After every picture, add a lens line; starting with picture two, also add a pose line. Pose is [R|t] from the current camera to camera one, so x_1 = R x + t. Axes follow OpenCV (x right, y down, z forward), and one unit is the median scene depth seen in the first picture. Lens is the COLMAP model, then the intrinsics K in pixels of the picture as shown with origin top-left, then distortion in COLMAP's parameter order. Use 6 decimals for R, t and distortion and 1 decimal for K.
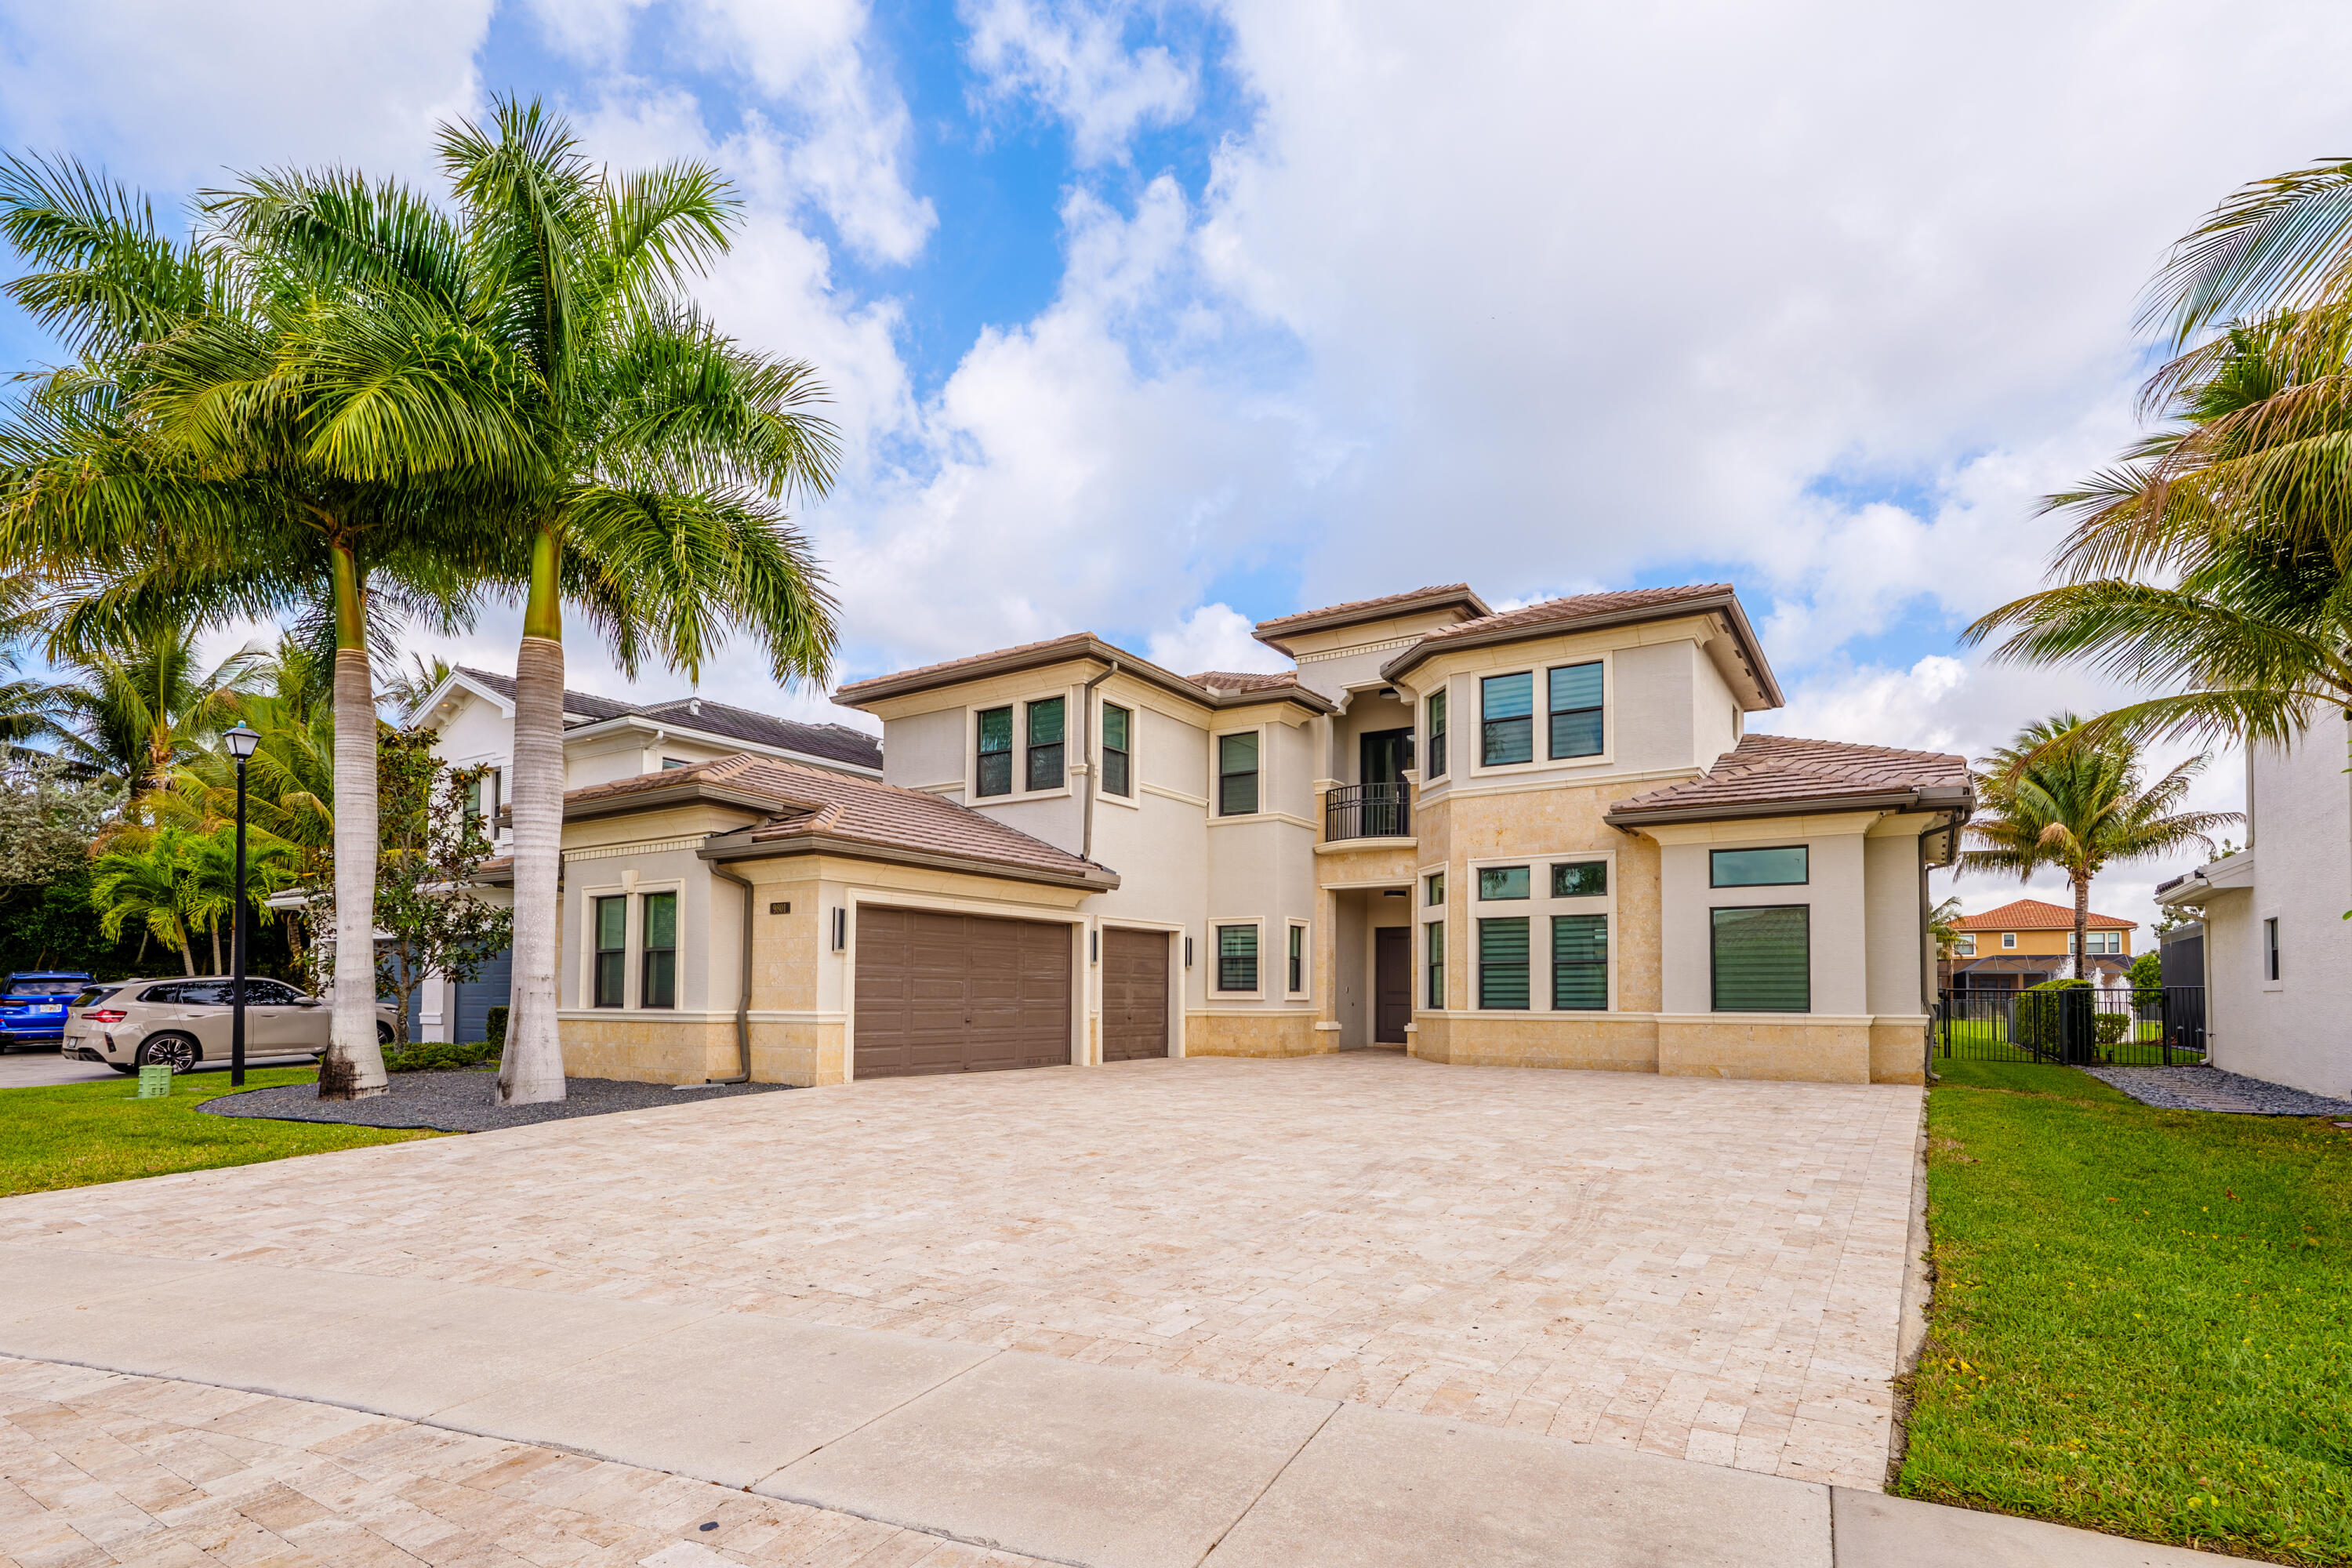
lens RADIAL K [[1123.5, 0, 1111.3], [0, 1123.5, 916.6], [0, 0, 1]] dist [0.002696, 0.000398]
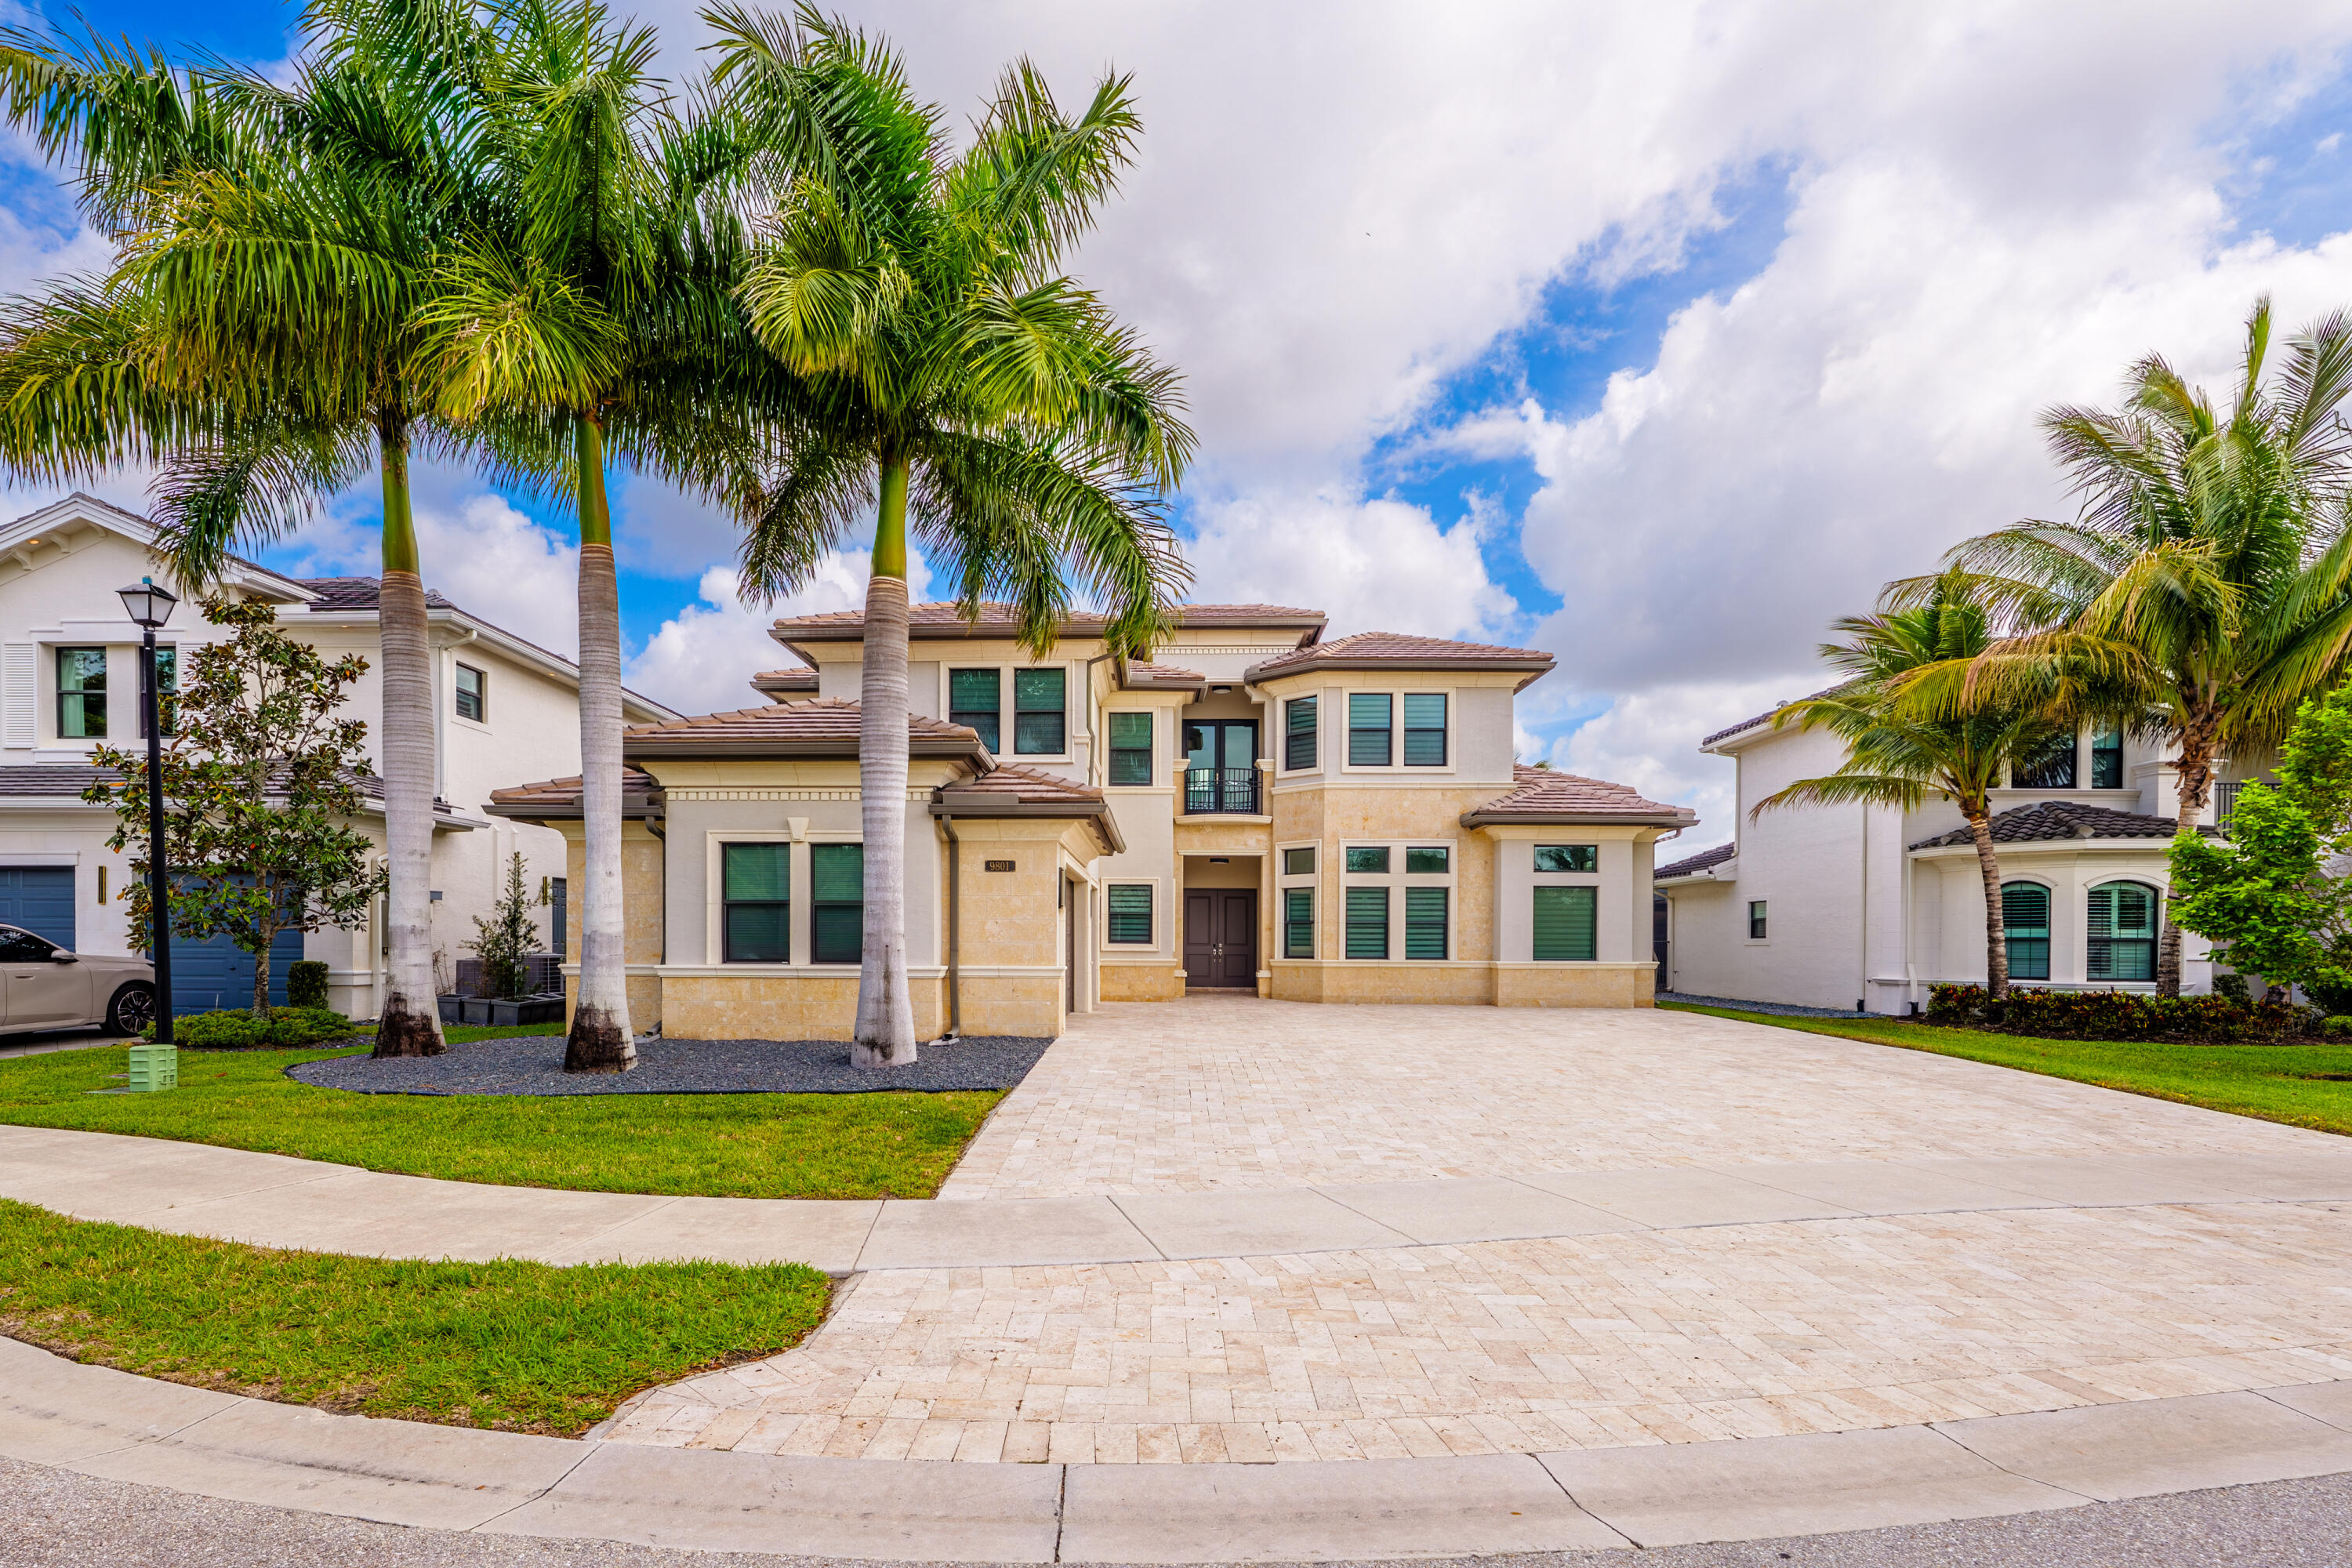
lens RADIAL K [[1145.7, 0, 1035.1], [0, 1145.7, 923.4], [0, 0, 1]] dist [-0.000017, -0.000150]
pose [[0.870574, 0.009903, 0.491937, -0.608843], [-0.037136, 0.998268, 0.045624, -0.003096], [-0.490634, -0.057987, 0.869434, 0.056327]]
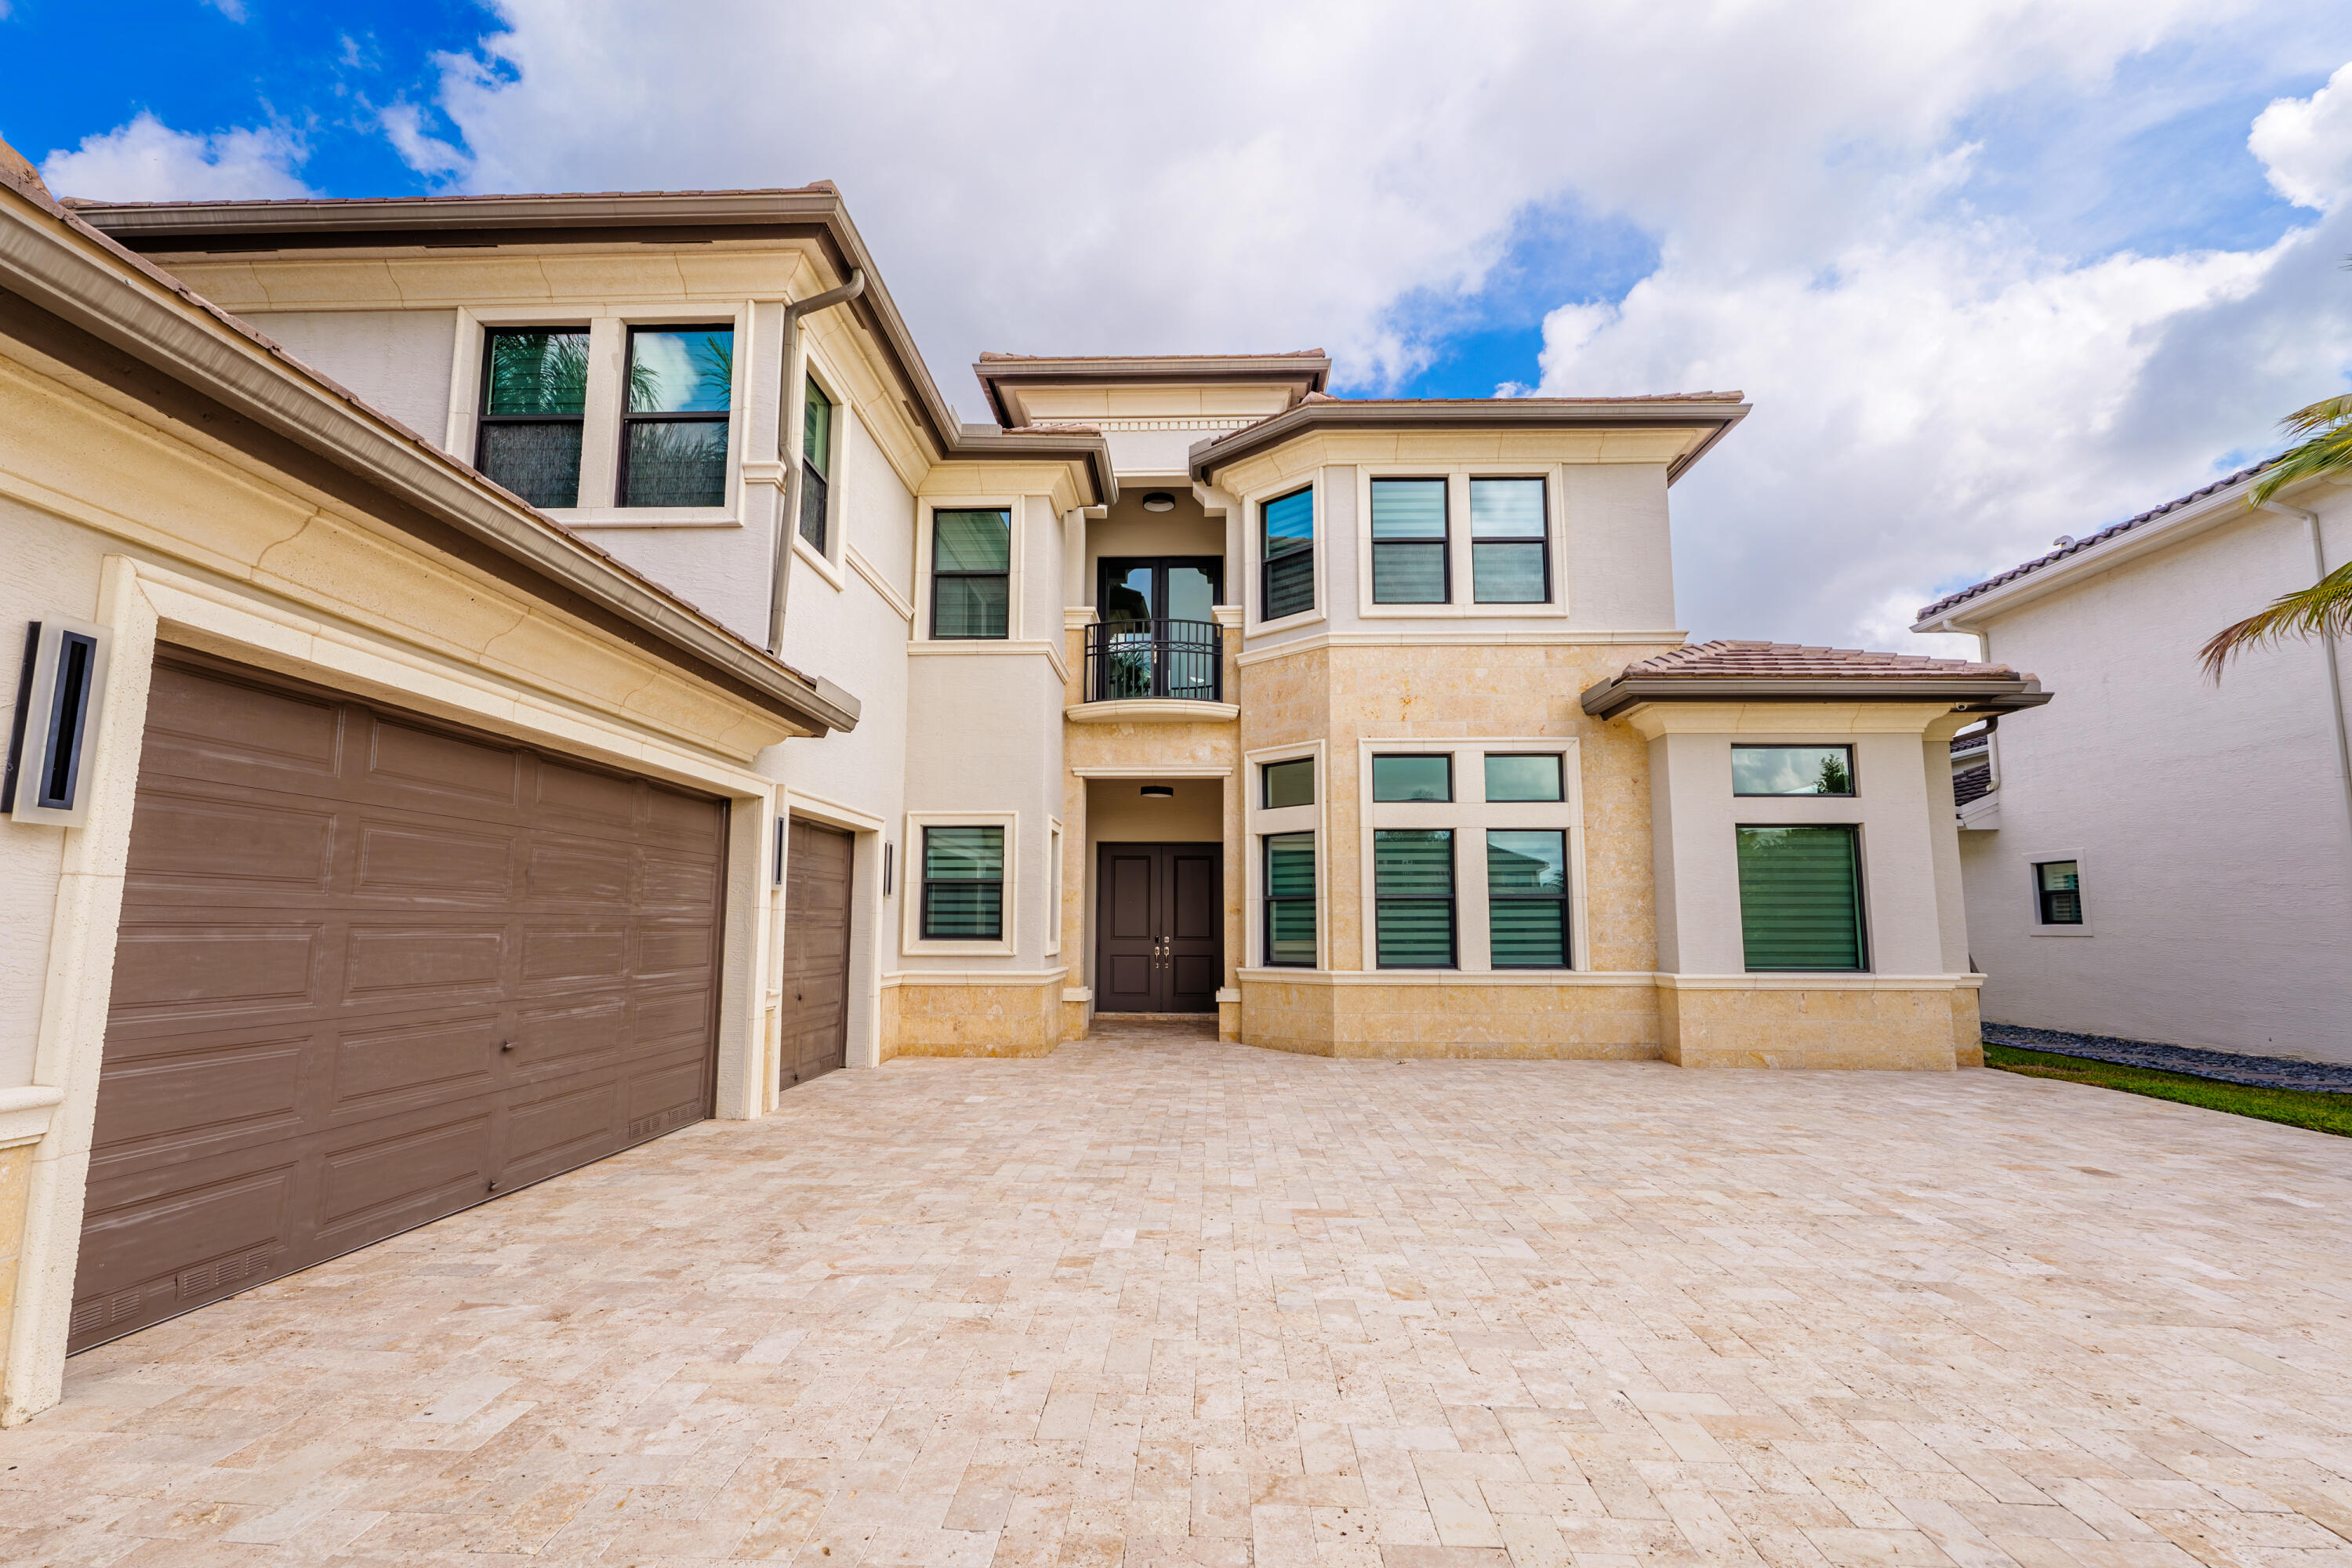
lens RADIAL K [[1113.3, 0, 1160.2], [0, 1113.3, 771.8], [0, 0, 1]] dist [0.003455, 0.000485]
pose [[0.834887, 0.073337, 0.545513, -0.135988], [-0.036953, 0.996316, -0.077387, 0.023638], [-0.549179, 0.044451, 0.834522, 0.527707]]
